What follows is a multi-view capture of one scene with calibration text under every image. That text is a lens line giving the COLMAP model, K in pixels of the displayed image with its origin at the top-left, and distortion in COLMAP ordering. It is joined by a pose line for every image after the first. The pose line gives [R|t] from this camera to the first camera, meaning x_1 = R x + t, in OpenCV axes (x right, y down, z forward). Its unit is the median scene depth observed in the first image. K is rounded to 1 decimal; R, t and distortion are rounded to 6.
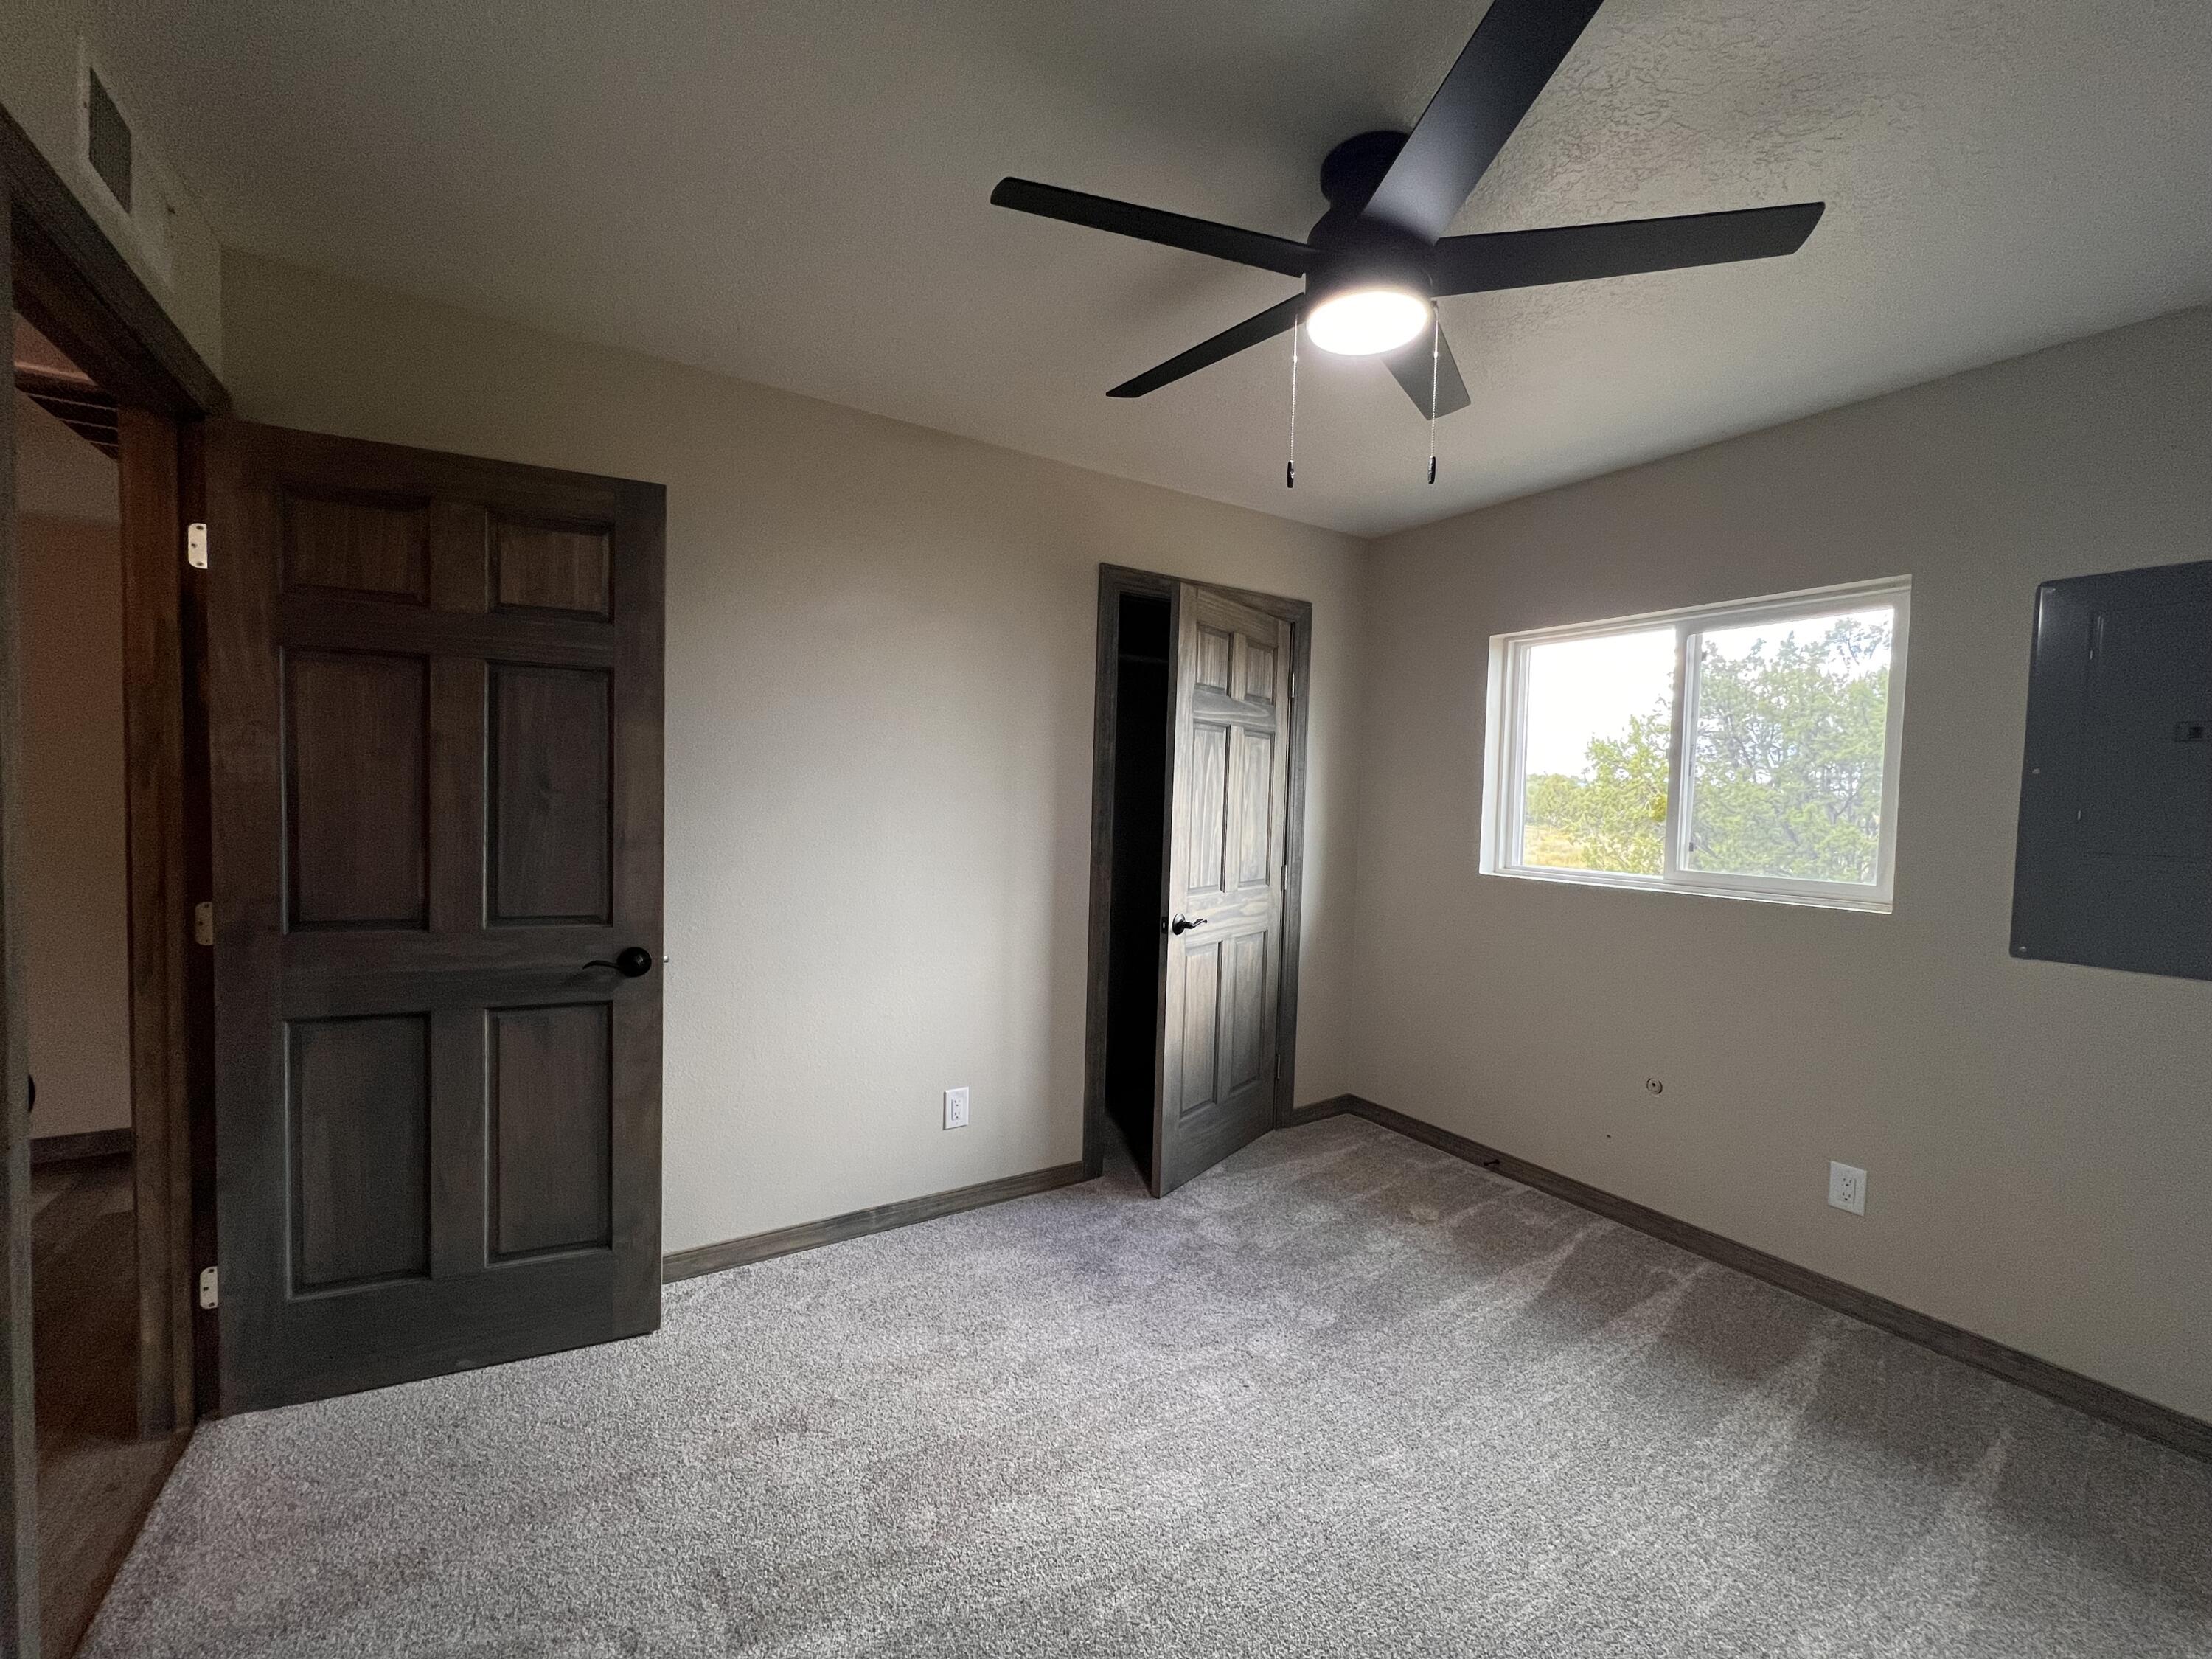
lens RADIAL K [[881.9, 0, 1106.0], [0, 881.9, 829.5], [0, 0, 1]] dist [-0.001028, 0.000091]
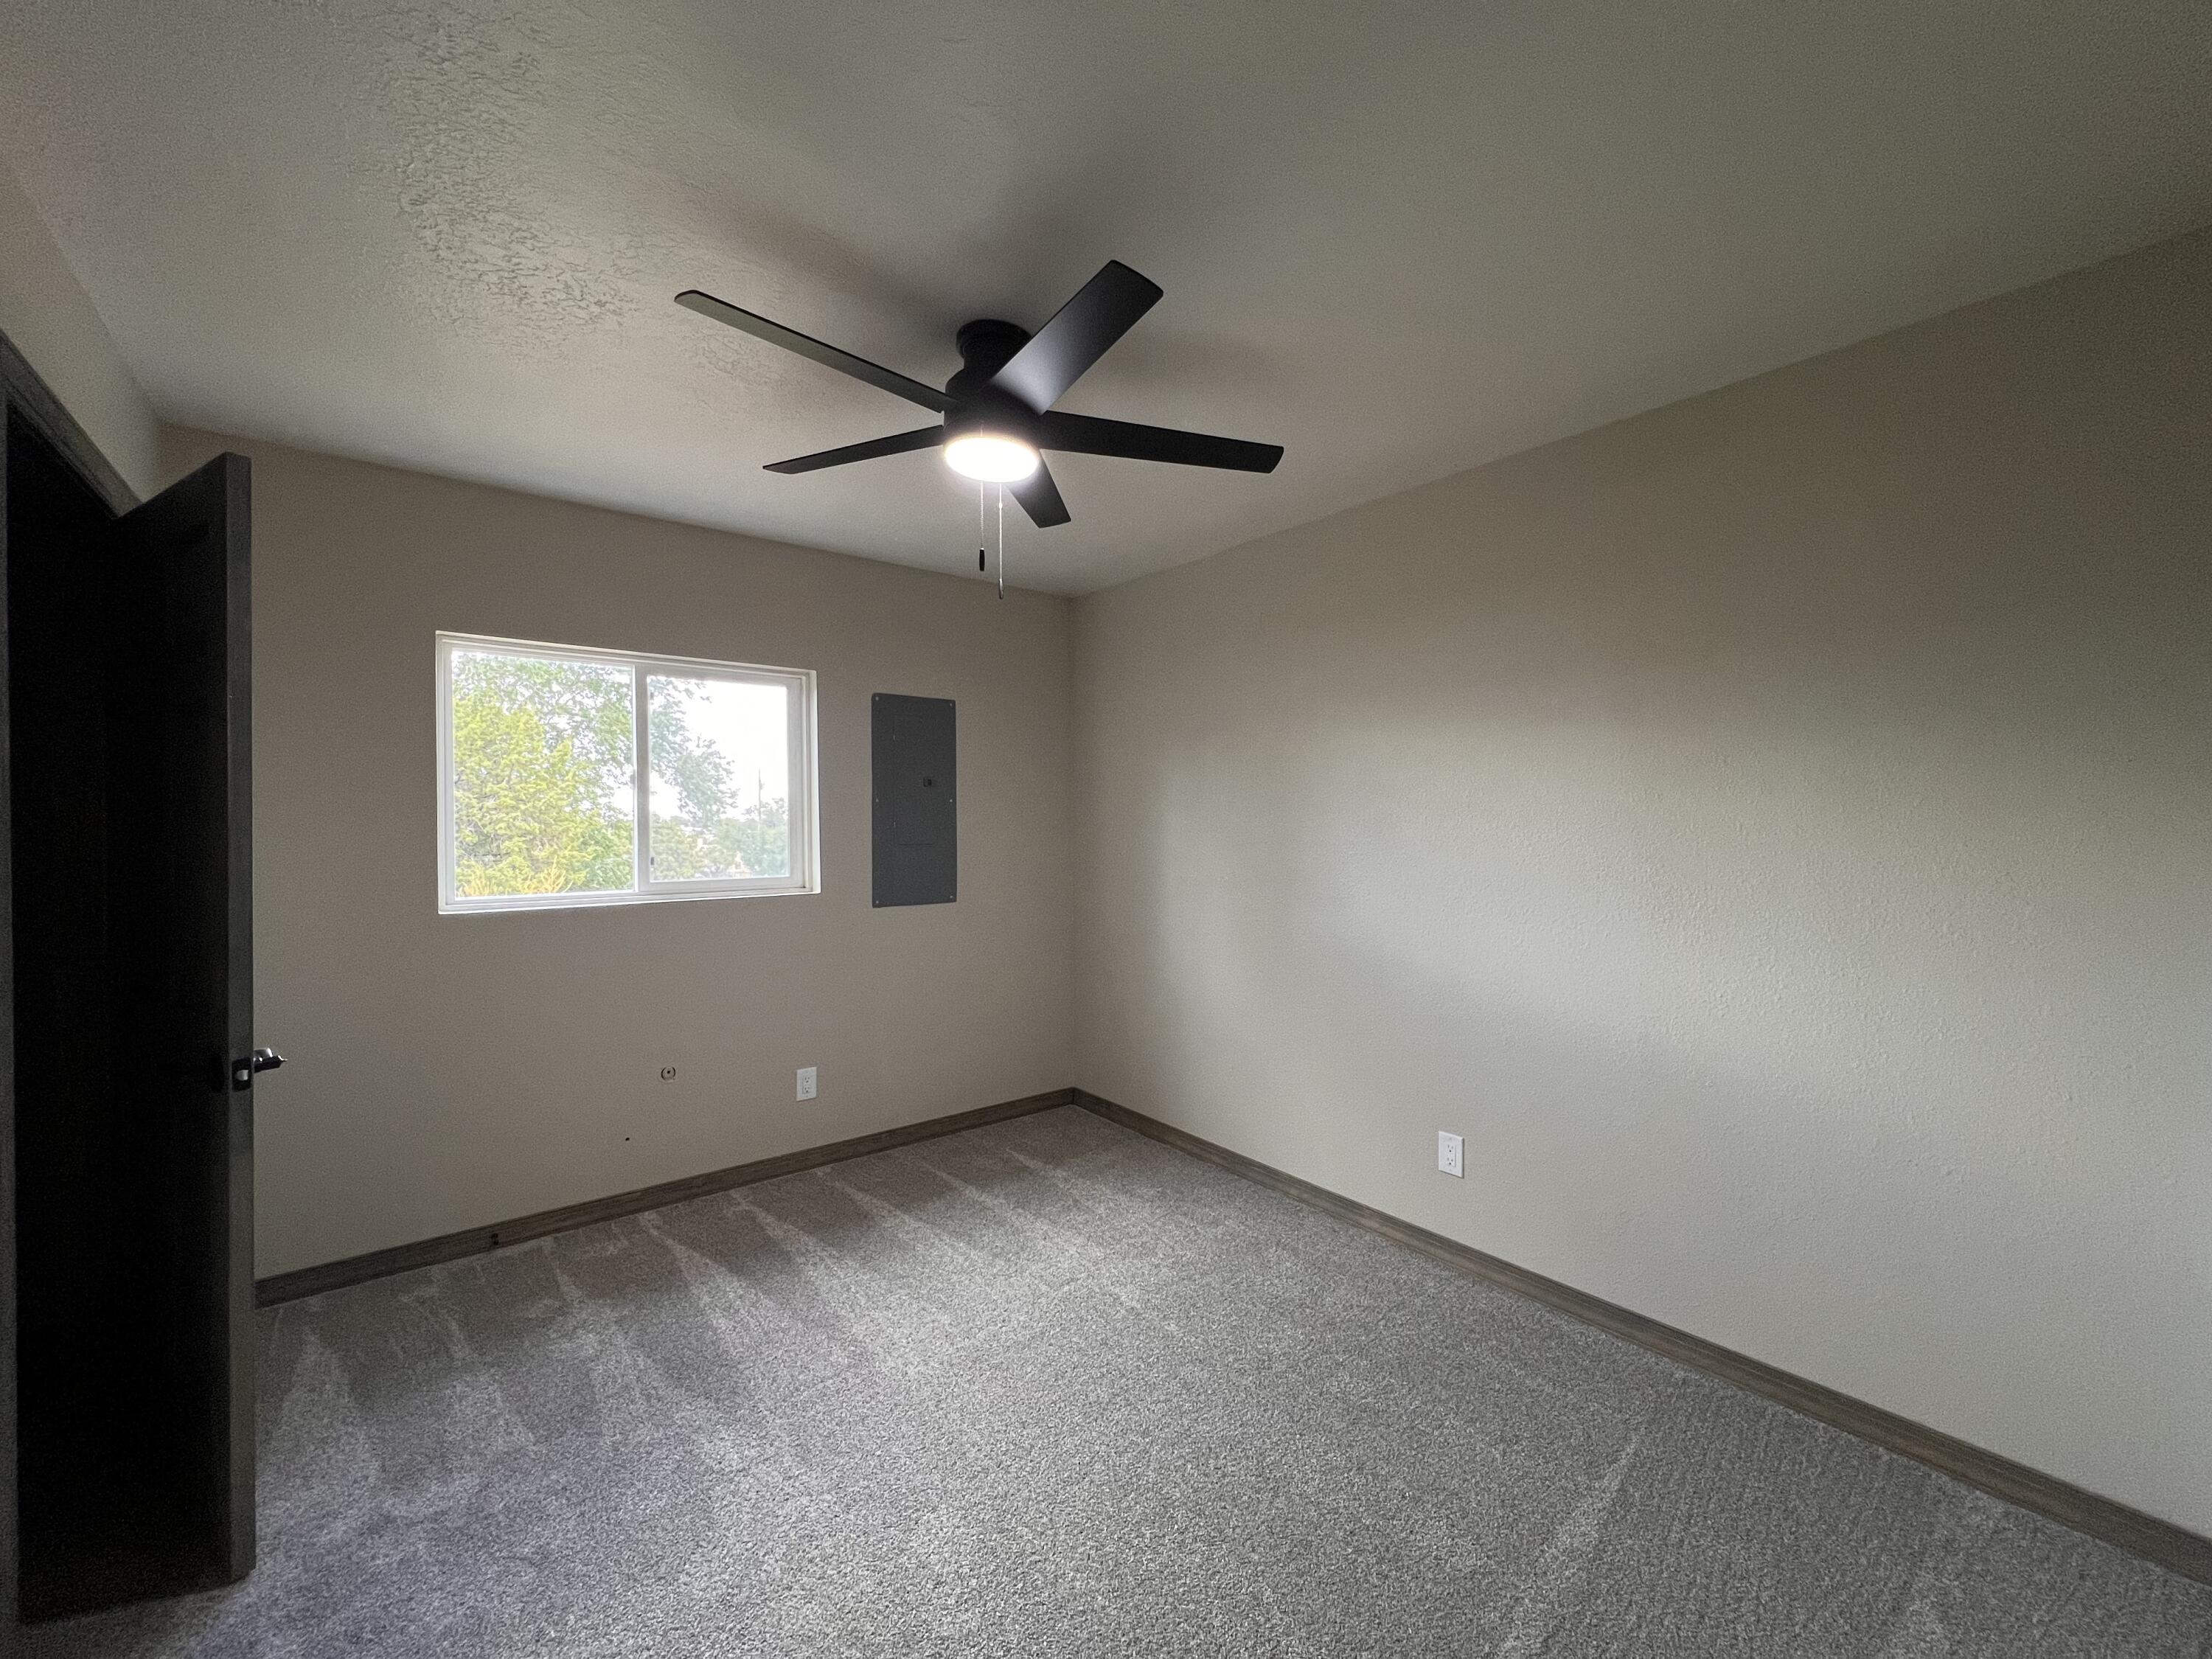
lens RADIAL K [[884.5, 0, 1106.0], [0, 884.5, 829.5], [0, 0, 1]] dist [-0.000394, 0.000150]
pose [[-0.105284, -0.035686, 0.993802, -0.541416], [0.037448, 0.998505, 0.039822, -0.044769], [-0.993737, 0.041408, -0.103790, 0.530173]]
